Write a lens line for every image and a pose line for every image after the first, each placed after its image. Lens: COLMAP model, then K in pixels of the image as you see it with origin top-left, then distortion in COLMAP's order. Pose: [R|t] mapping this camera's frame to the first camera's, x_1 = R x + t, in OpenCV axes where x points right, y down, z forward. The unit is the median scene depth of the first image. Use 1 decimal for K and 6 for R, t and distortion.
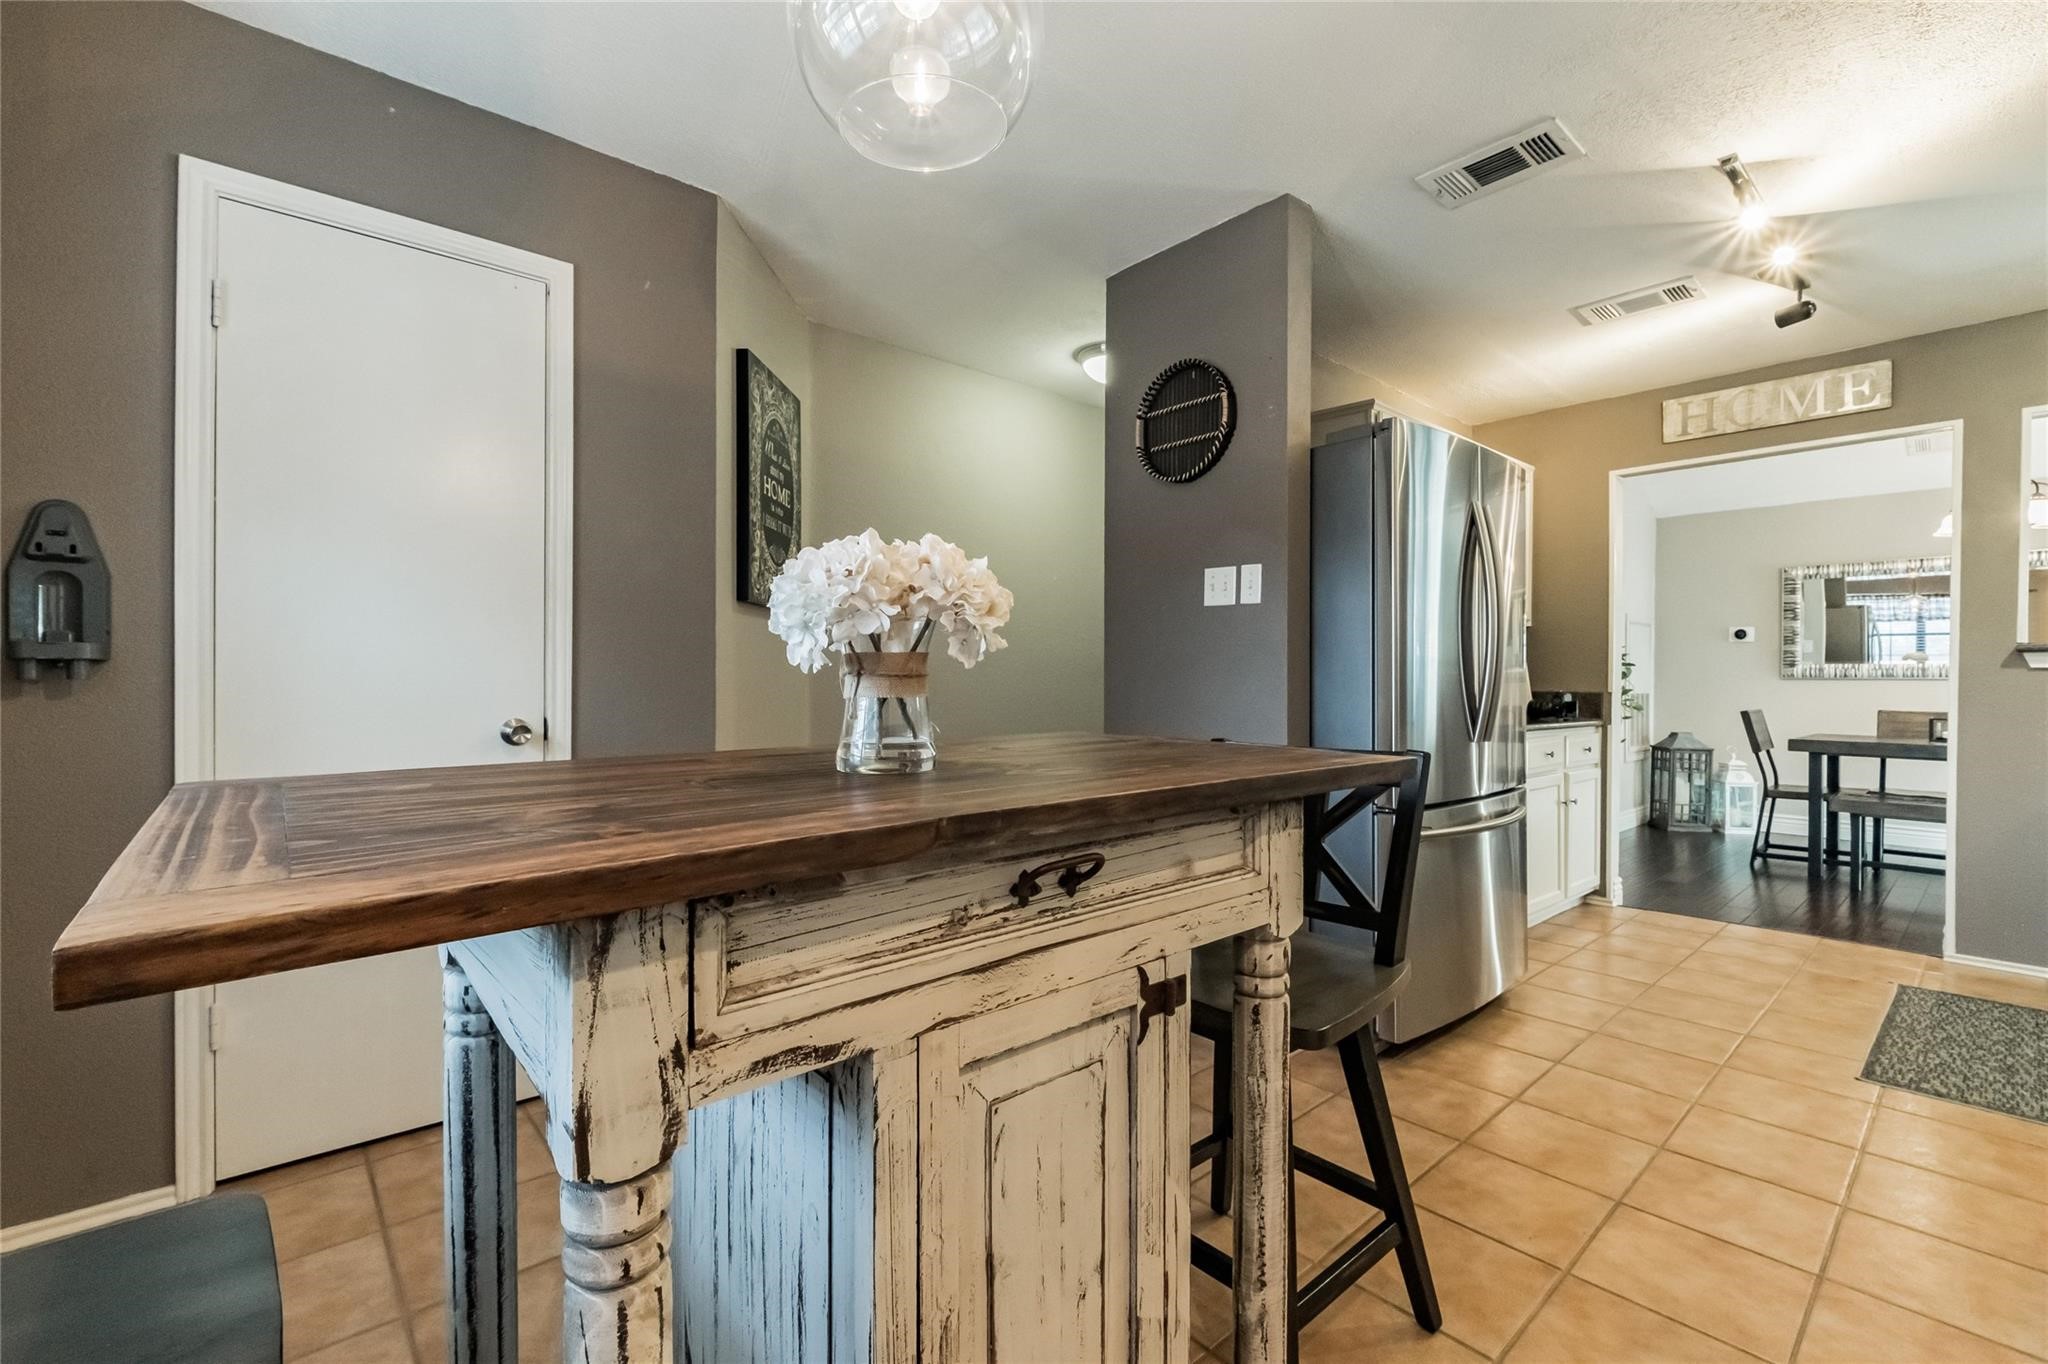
lens RADIAL K [[882.1, 0, 1043.7], [0, 882.1, 687.0], [0, 0, 1]] dist [0.004174, -0.006164]
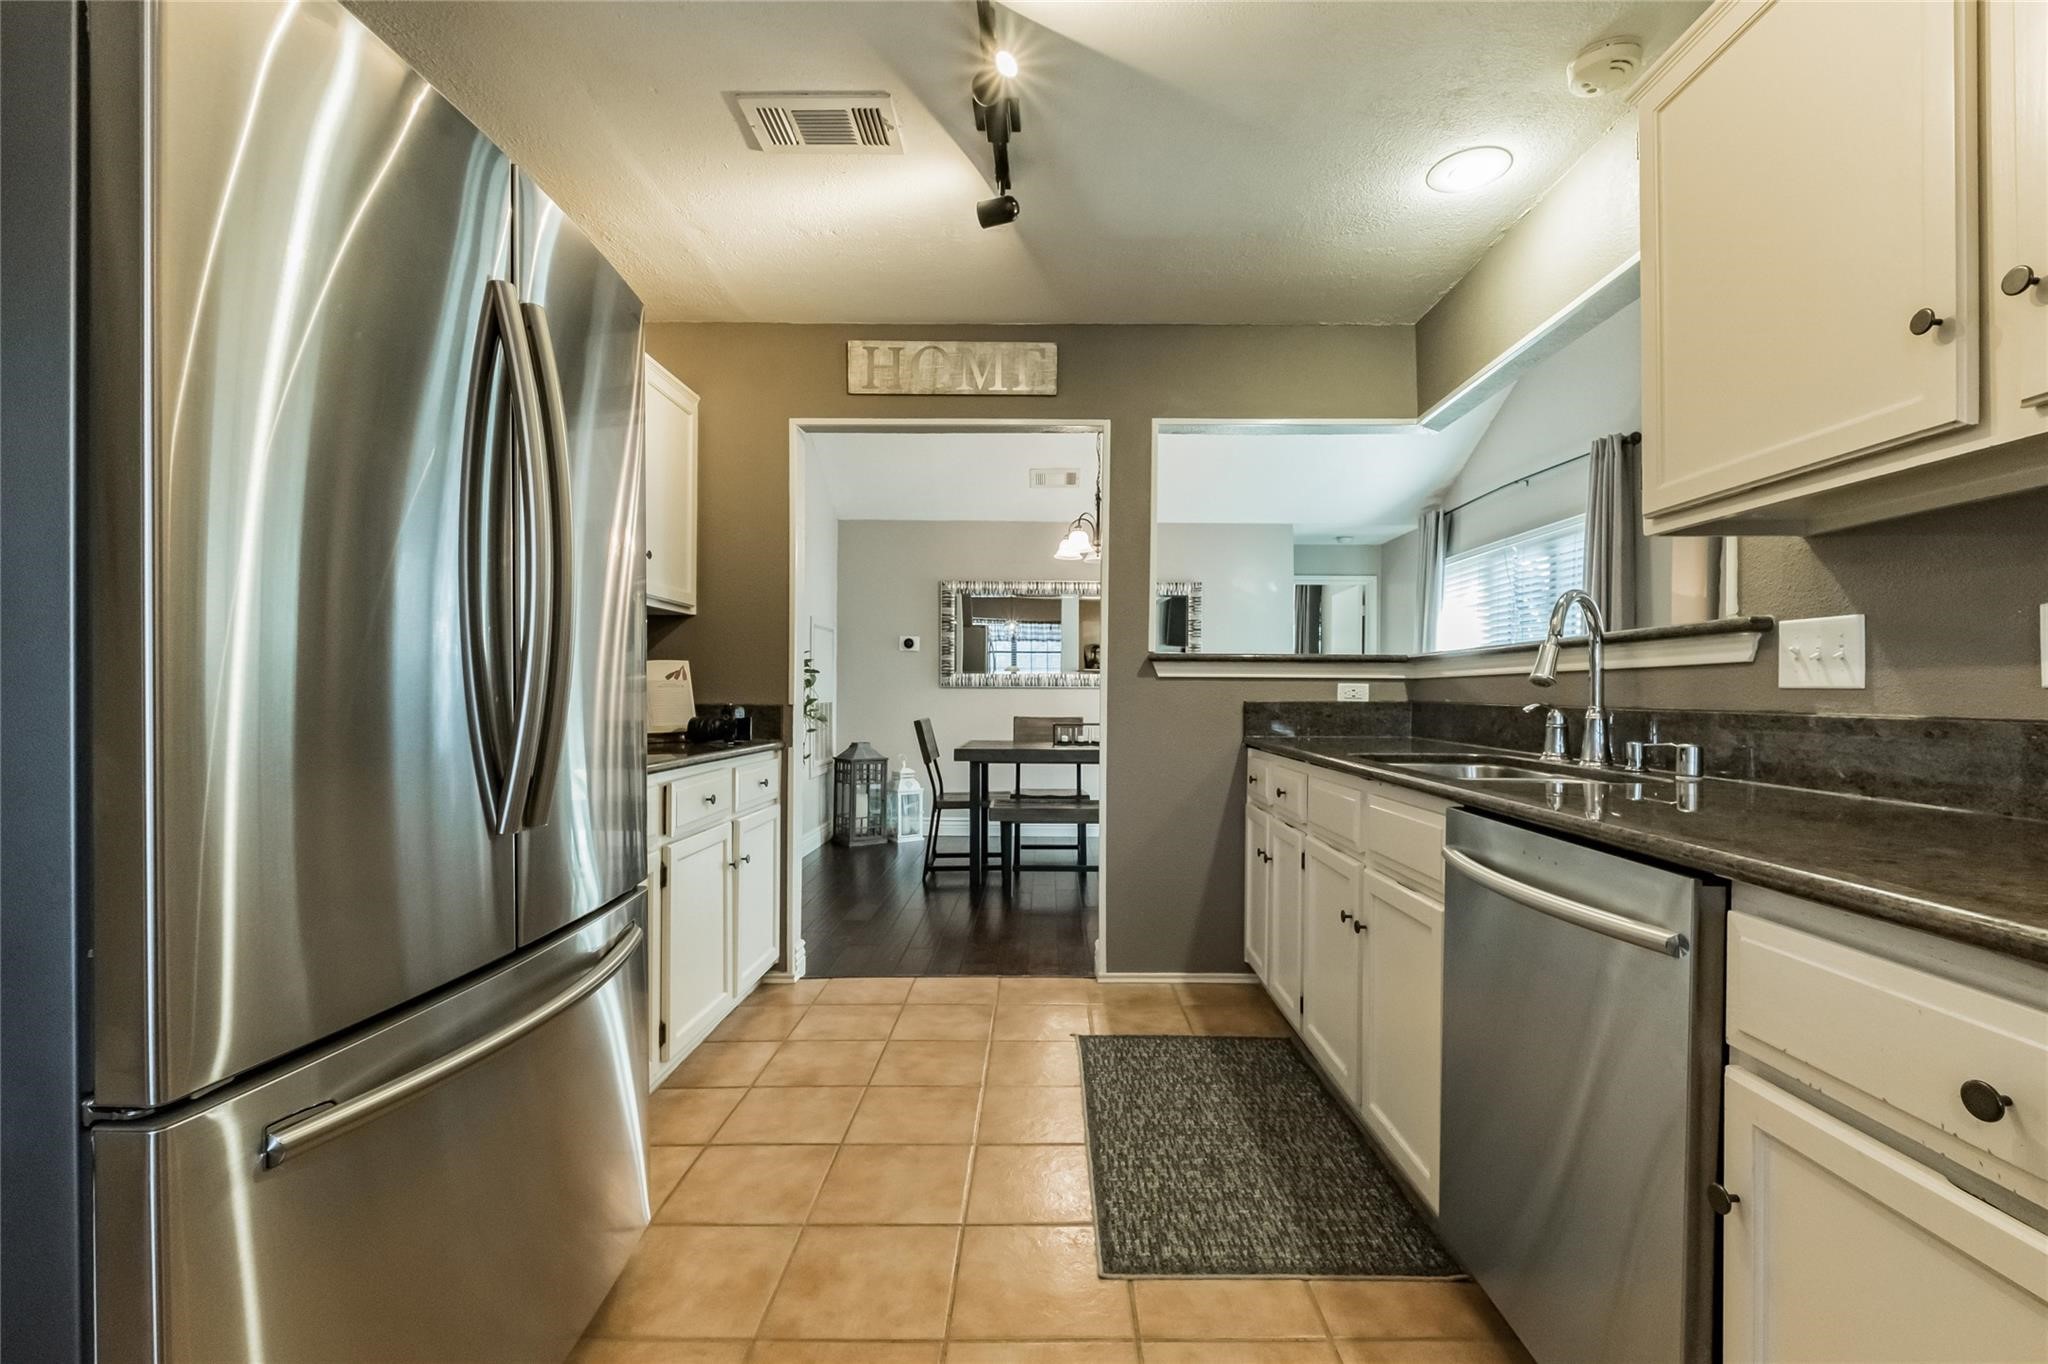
lens RADIAL K [[882.1, 0, 1043.7], [0, 882.1, 687.0], [0, 0, 1]] dist [0.004174, -0.006164]
pose [[0.668495, 0.002234, 0.743714, 0.182669], [0.004012, 0.999970, -0.006610, -0.002791], [-0.743706, 0.007403, 0.668466, 0.271238]]
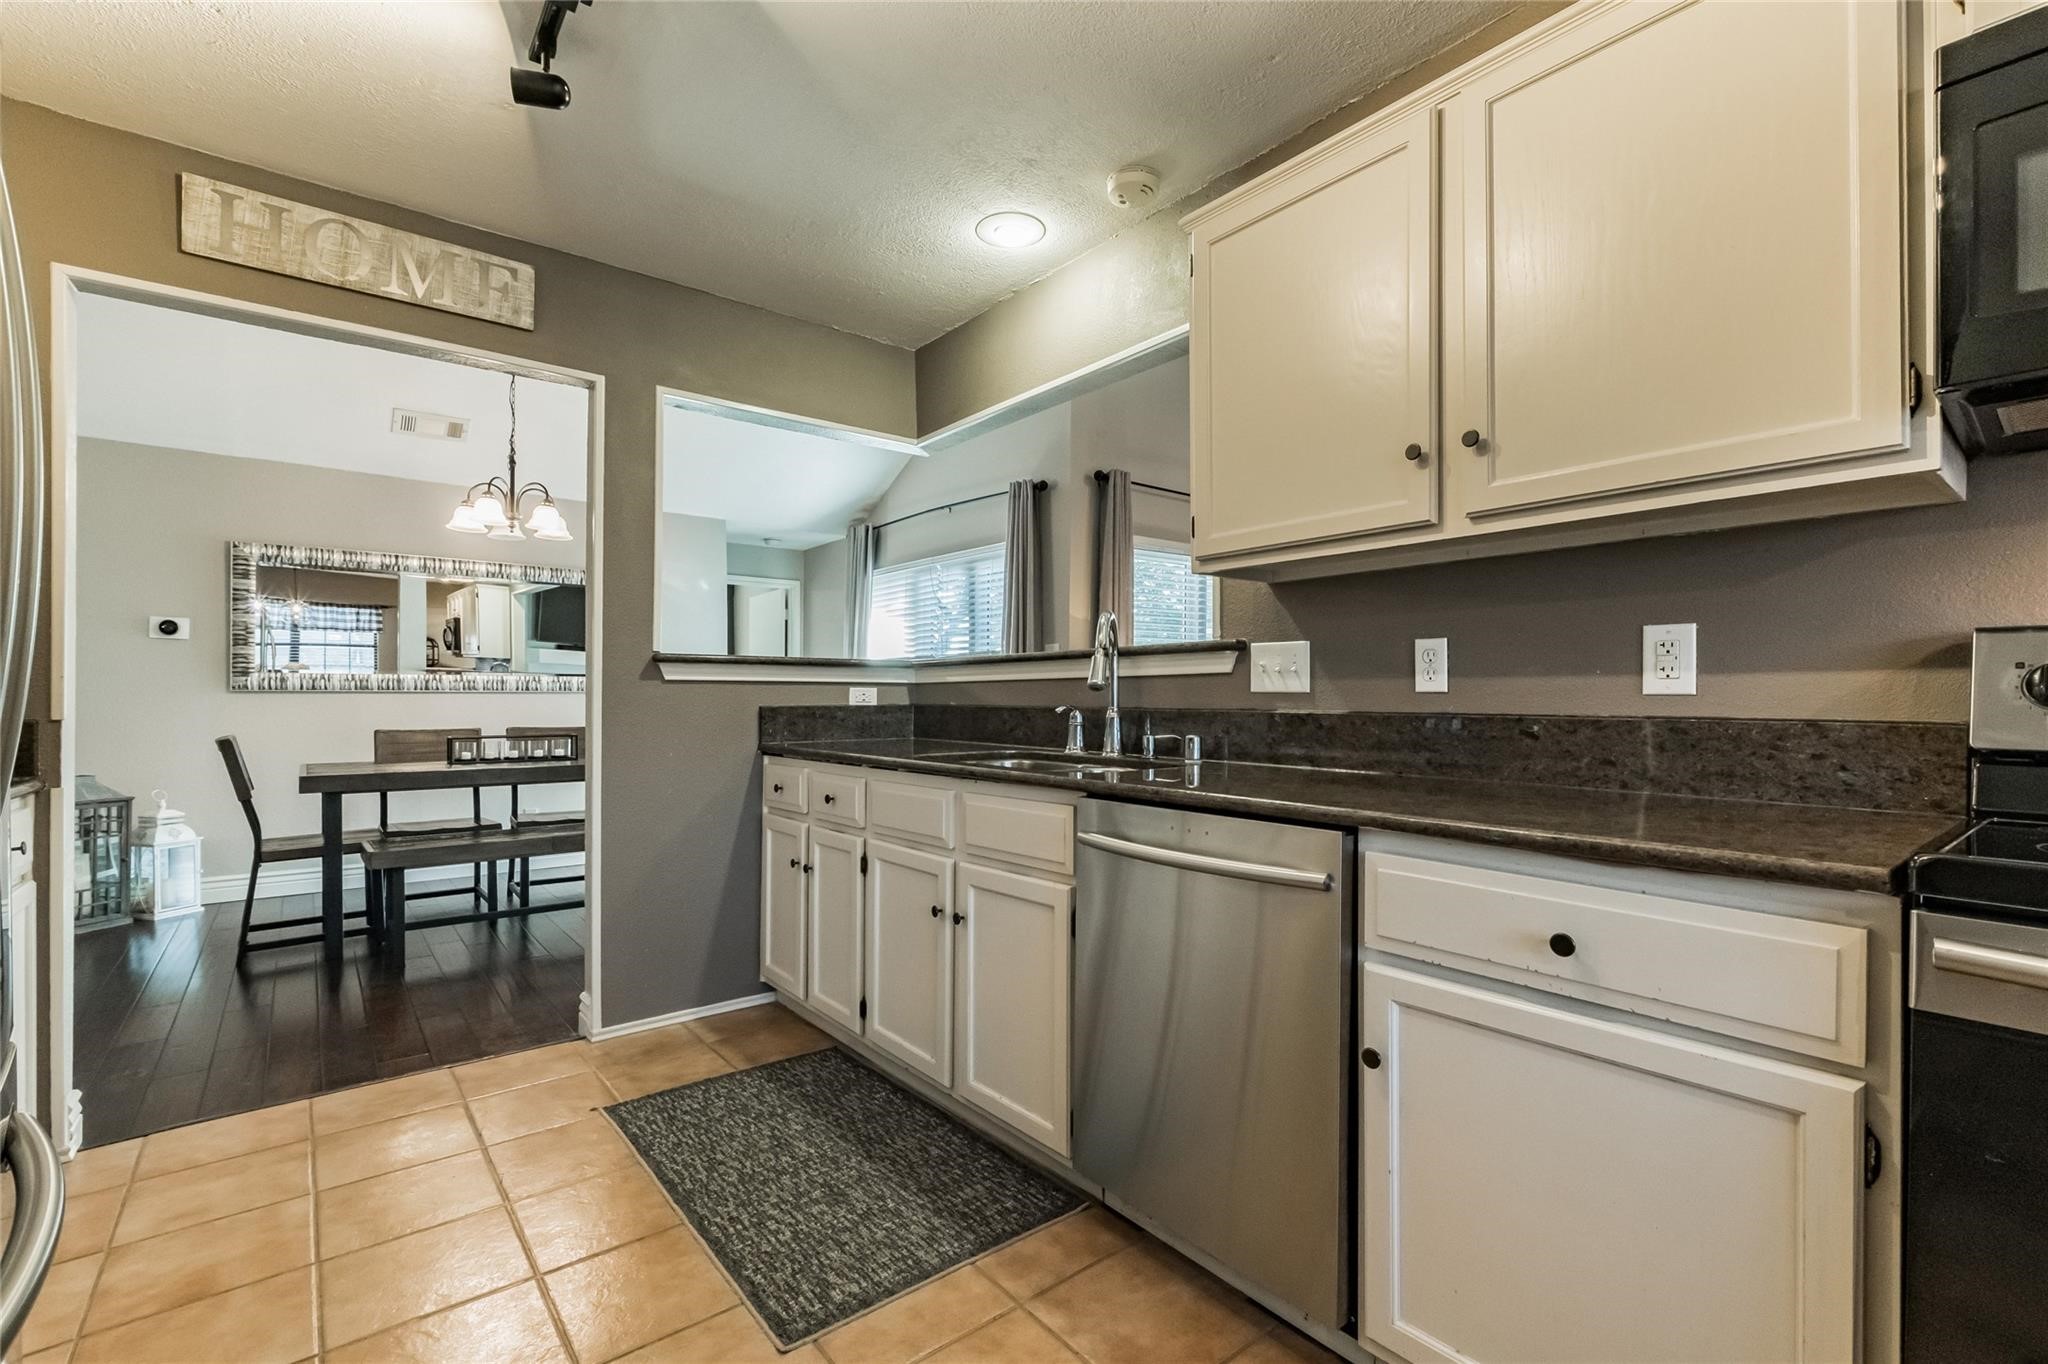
lens RADIAL K [[898.2, 0, 1040.3], [0, 898.2, 694.6], [0, 0, 1]] dist [0.002410, -0.006488]
pose [[0.039839, -0.002473, 0.999203, 0.148232], [0.007685, 0.999968, 0.002168, -0.004013], [-0.999177, 0.007592, 0.039856, 0.375402]]
